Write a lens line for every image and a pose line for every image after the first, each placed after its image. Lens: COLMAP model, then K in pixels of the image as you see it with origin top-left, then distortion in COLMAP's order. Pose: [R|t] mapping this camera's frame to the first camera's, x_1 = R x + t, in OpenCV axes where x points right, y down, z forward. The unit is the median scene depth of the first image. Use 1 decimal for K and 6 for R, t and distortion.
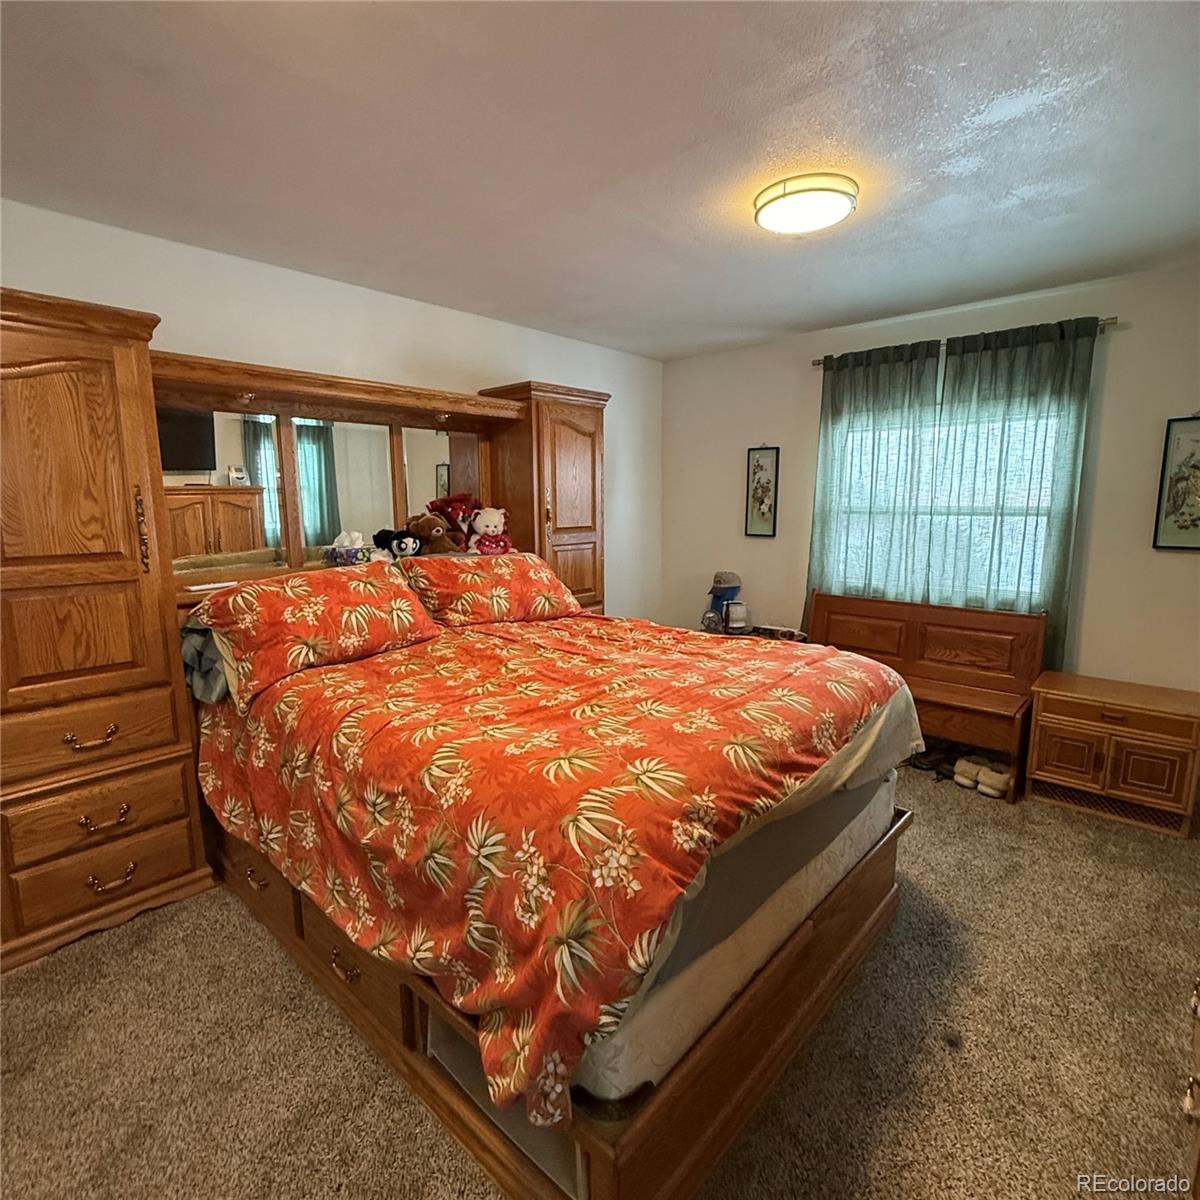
lens RADIAL K [[639.0, 0, 600.0], [0, 639.0, 600.0], [0, 0, 1]] dist [0.002391, 0.000056]
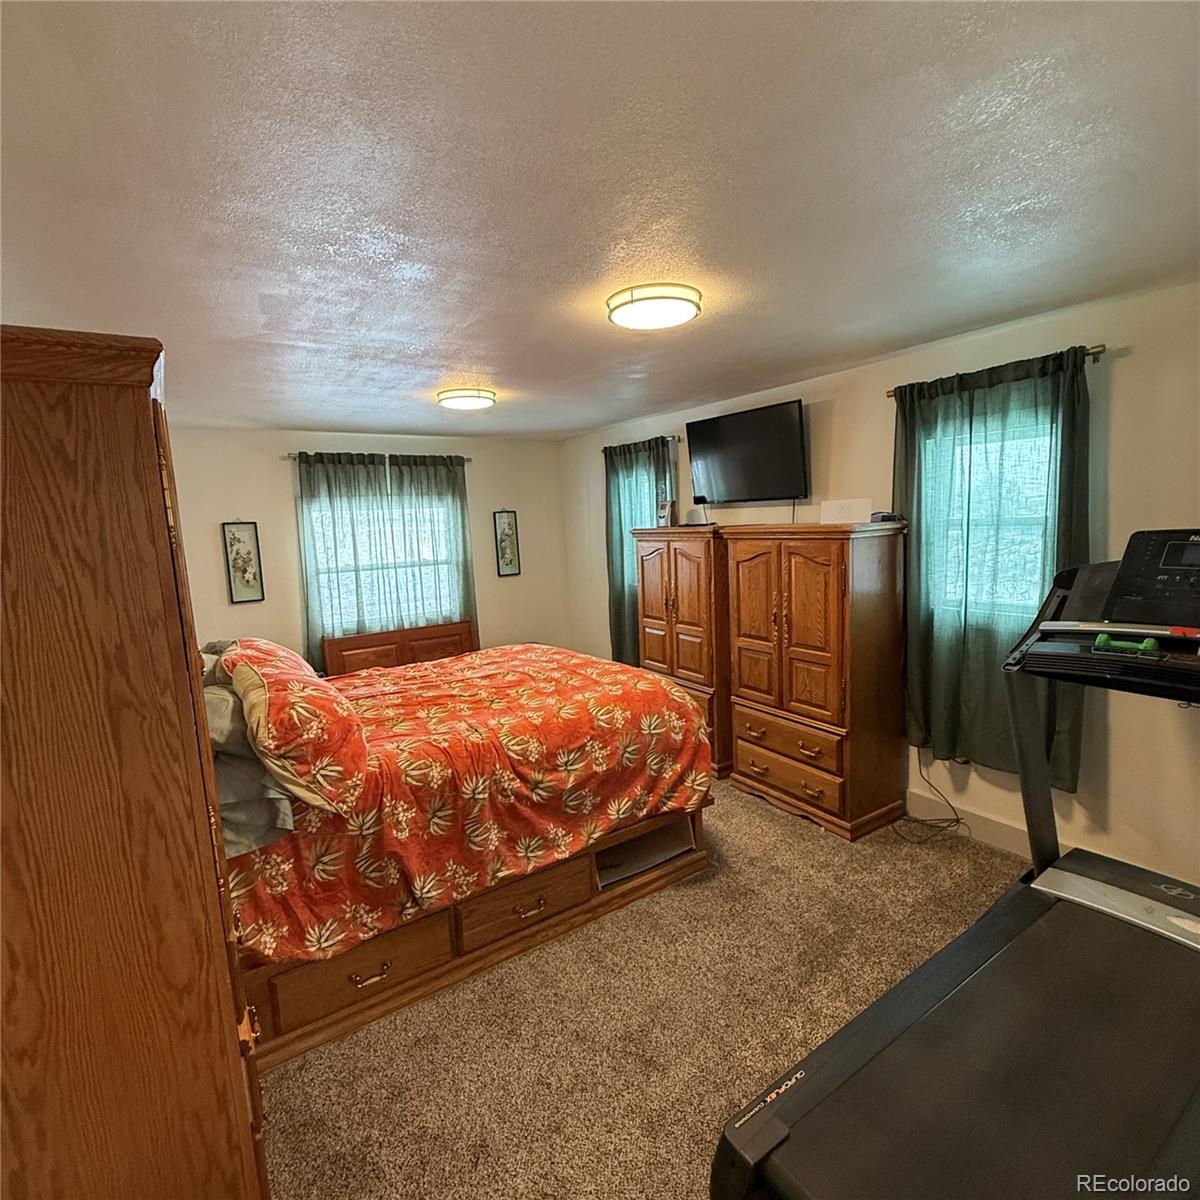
lens RADIAL K [[639.0, 0, 600.0], [0, 639.0, 600.0], [0, 0, 1]] dist [0.002391, 0.000056]
pose [[0.242516, -0.126446, 0.961872, -0.839765], [0.195351, 0.977526, 0.079250, -0.093061], [-0.950276, 0.168683, 0.261767, 0.184577]]
